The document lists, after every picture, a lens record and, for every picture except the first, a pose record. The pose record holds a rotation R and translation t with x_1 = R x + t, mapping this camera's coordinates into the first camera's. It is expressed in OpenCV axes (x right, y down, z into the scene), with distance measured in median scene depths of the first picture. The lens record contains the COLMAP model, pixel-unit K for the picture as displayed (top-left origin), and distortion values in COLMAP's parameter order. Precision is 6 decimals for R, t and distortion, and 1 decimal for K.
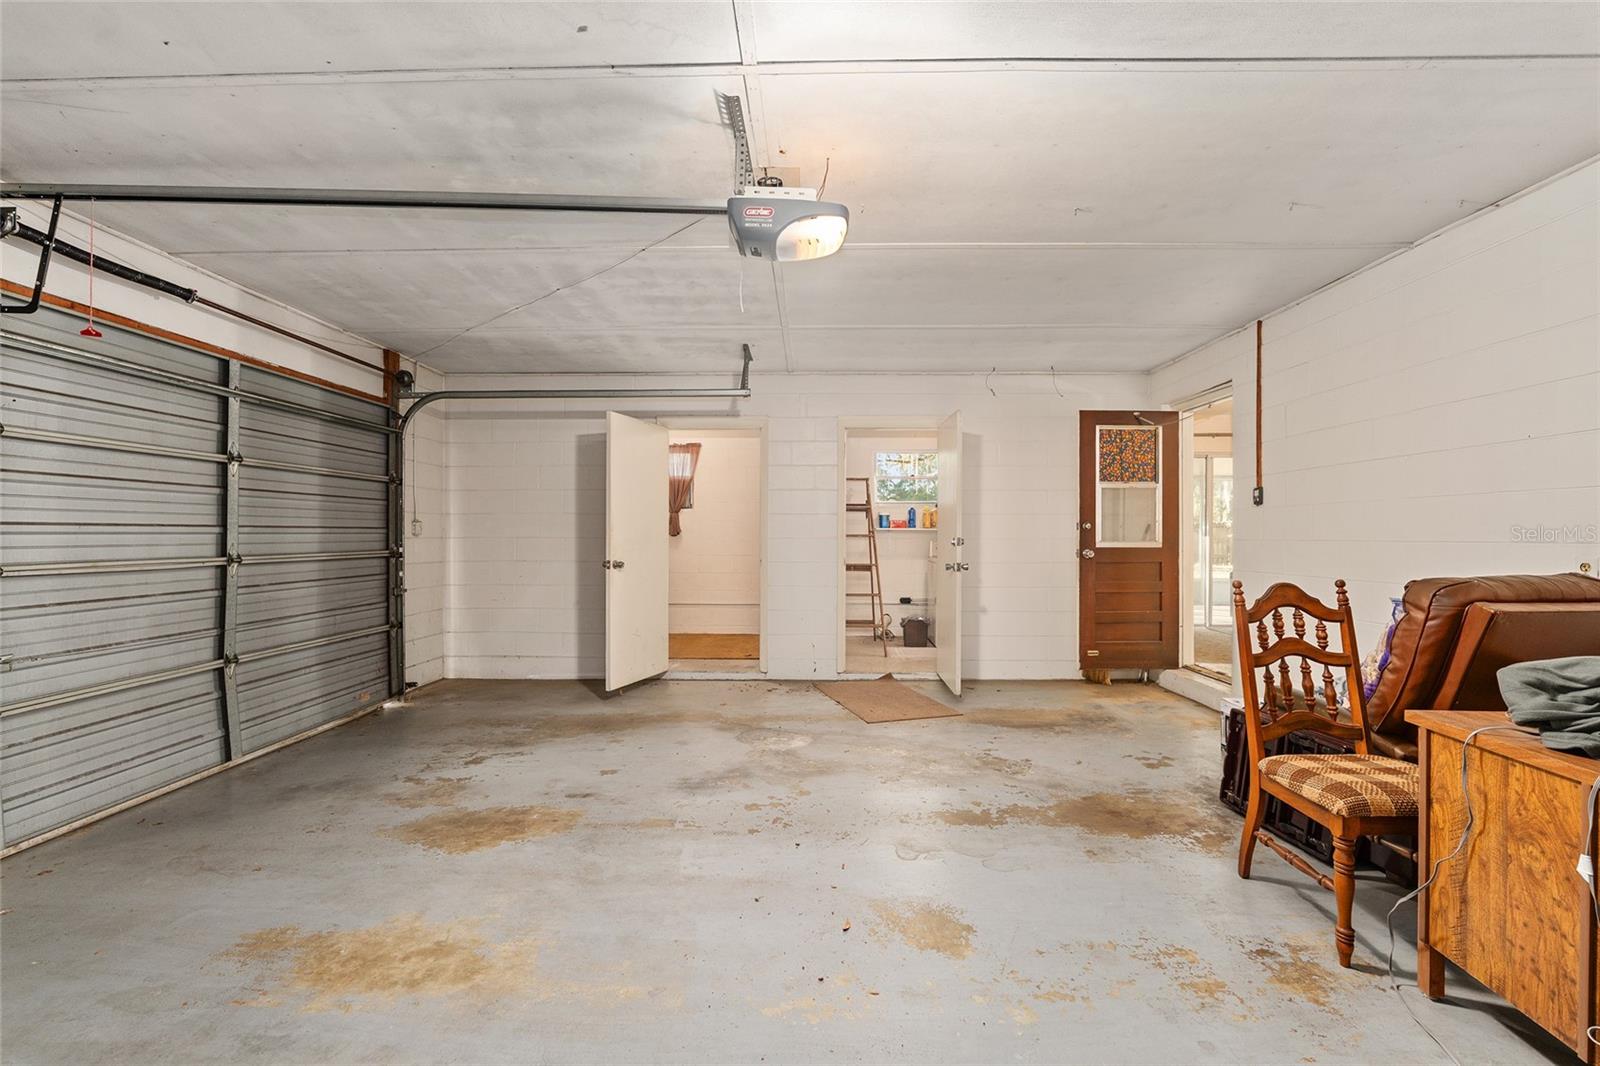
lens RADIAL K [[656.3, 0, 798.8], [0, 656.3, 536.2], [0, 0, 1]] dist [-0.003843, -0.000032]
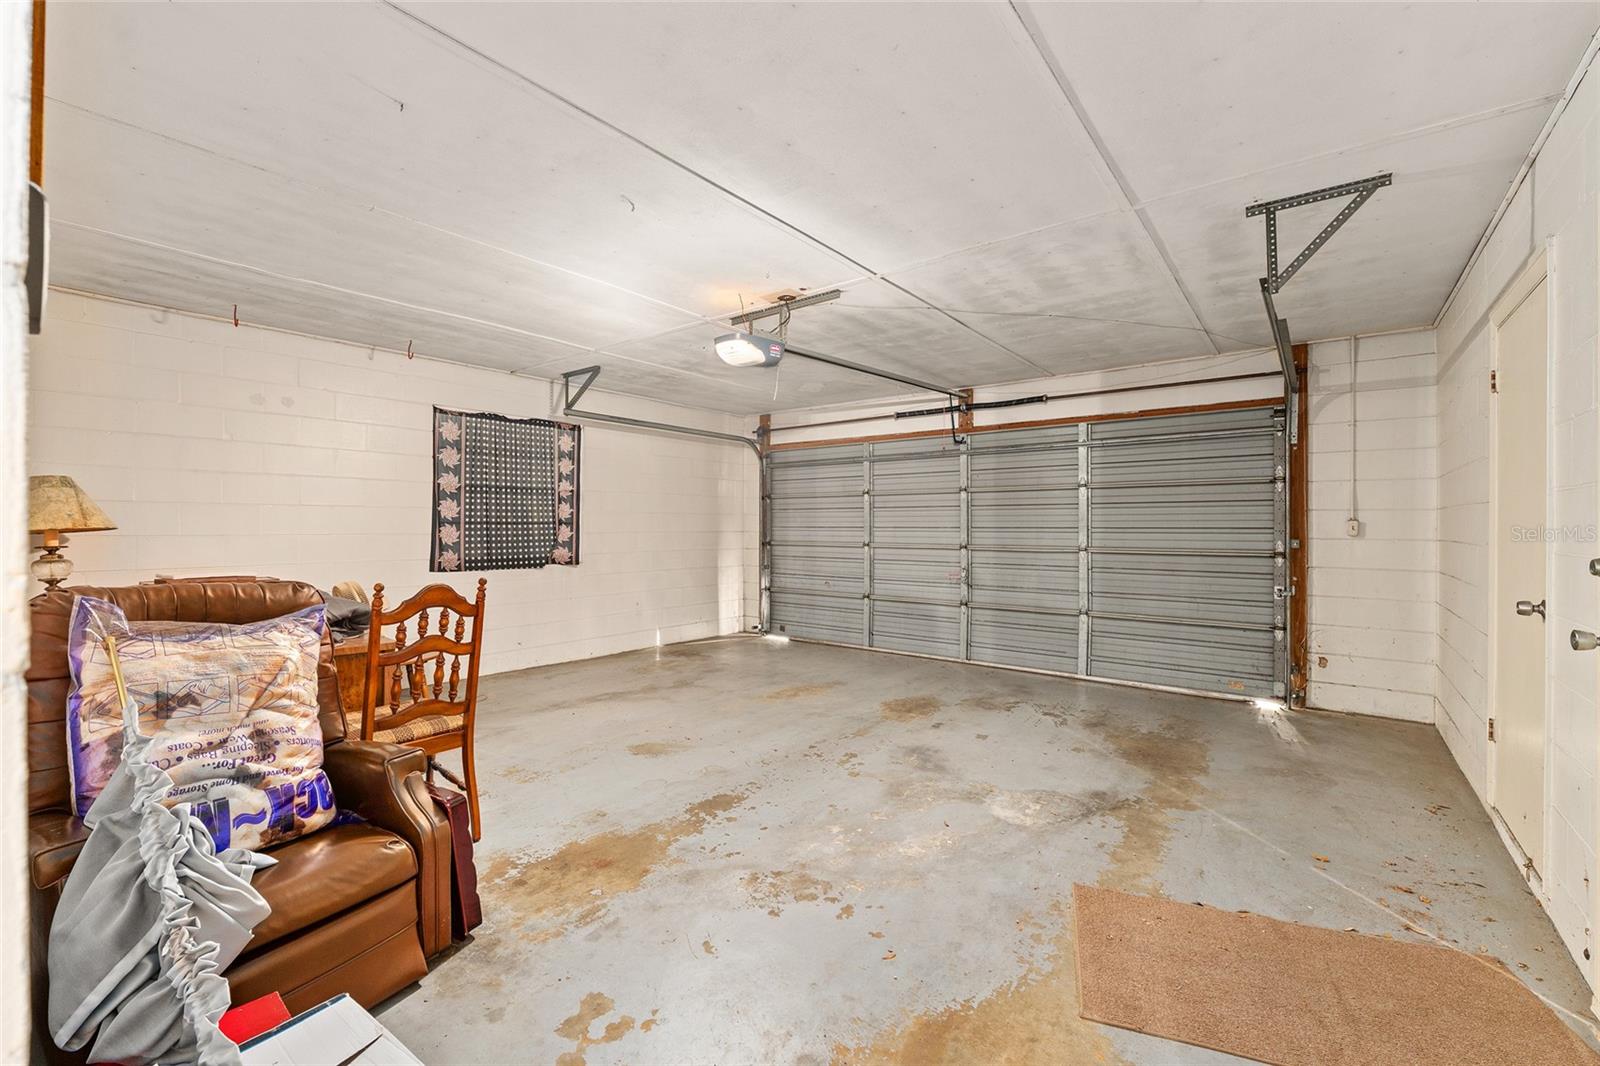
lens RADIAL K [[656.3, 0, 799.2], [0, 656.3, 528.3], [0, 0, 1]] dist [-0.003843, -0.000032]
pose [[-0.586941, -0.001926, -0.809627, 0.850954], [-0.006286, 0.999978, 0.002179, -0.014128], [0.809605, 0.006368, -0.586941, 1.415401]]
